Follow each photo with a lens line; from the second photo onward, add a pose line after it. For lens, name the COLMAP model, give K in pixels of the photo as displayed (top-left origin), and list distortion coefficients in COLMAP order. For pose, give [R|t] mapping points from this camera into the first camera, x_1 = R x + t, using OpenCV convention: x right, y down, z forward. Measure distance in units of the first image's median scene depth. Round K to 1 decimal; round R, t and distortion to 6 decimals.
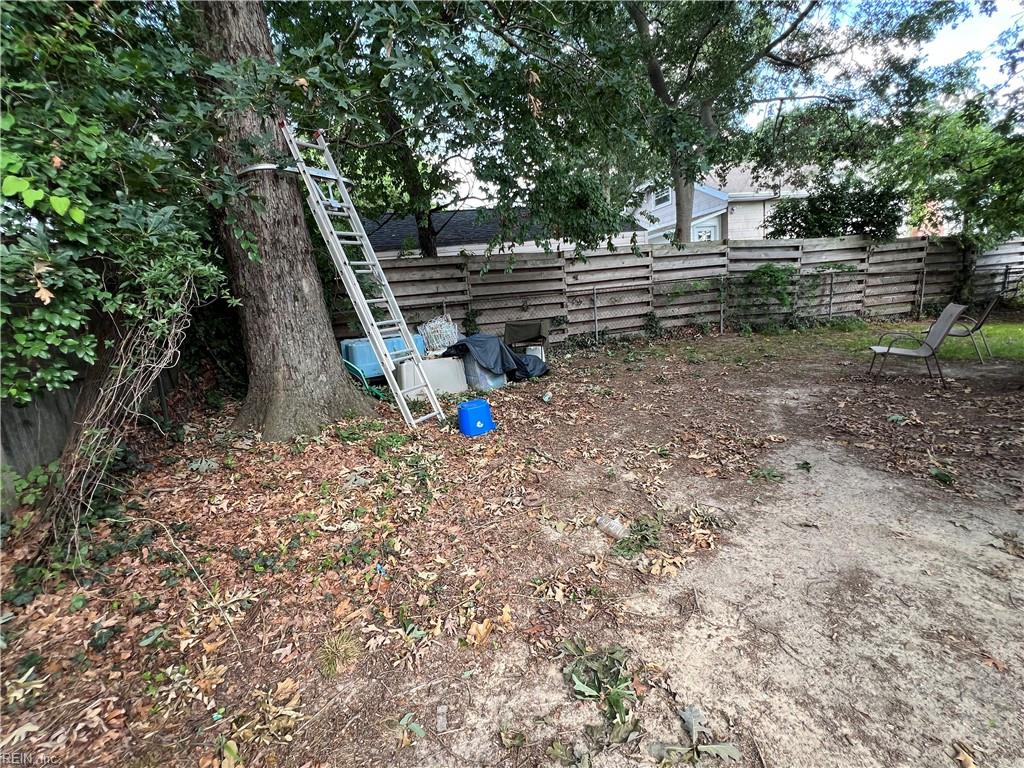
lens RADIAL K [[450.8, 0, 512.0], [0, 450.8, 384.0], [0, 0, 1]] dist [0.001067, 0.000207]
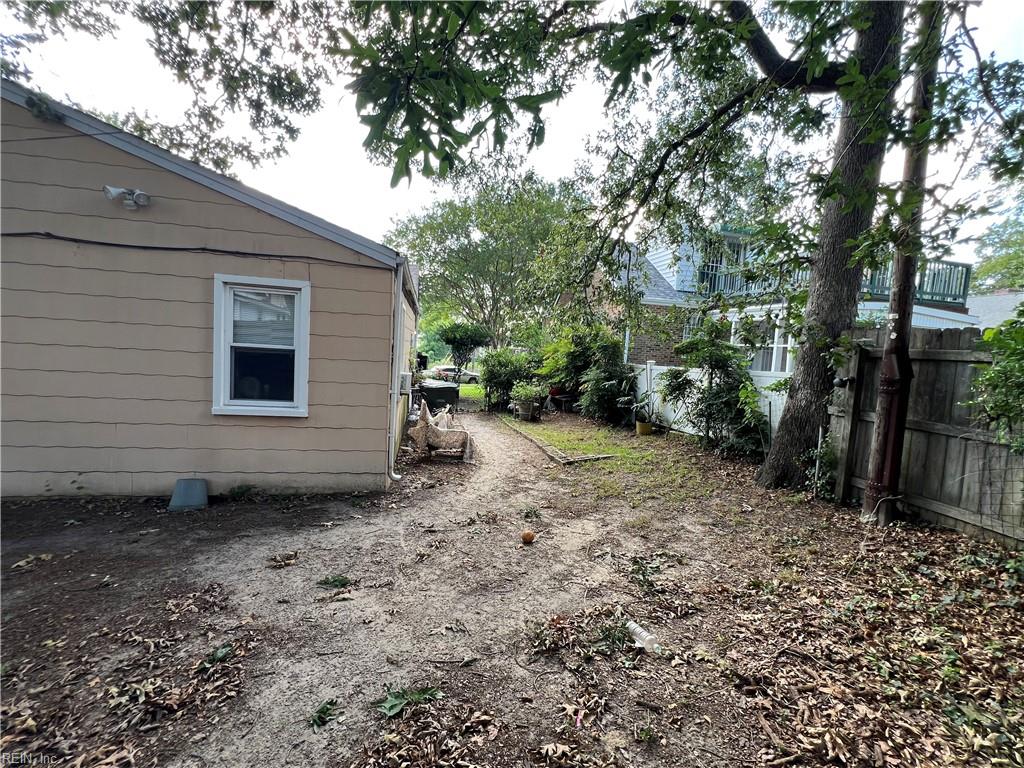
lens RADIAL K [[450.8, 0, 512.0], [0, 450.8, 384.0], [0, 0, 1]] dist [0.001067, 0.000207]
pose [[-0.997703, 0.028300, 0.061544, 0.156786], [0.043556, 0.963840, 0.262897, -0.178943], [-0.051879, 0.264973, -0.962859, 0.658502]]
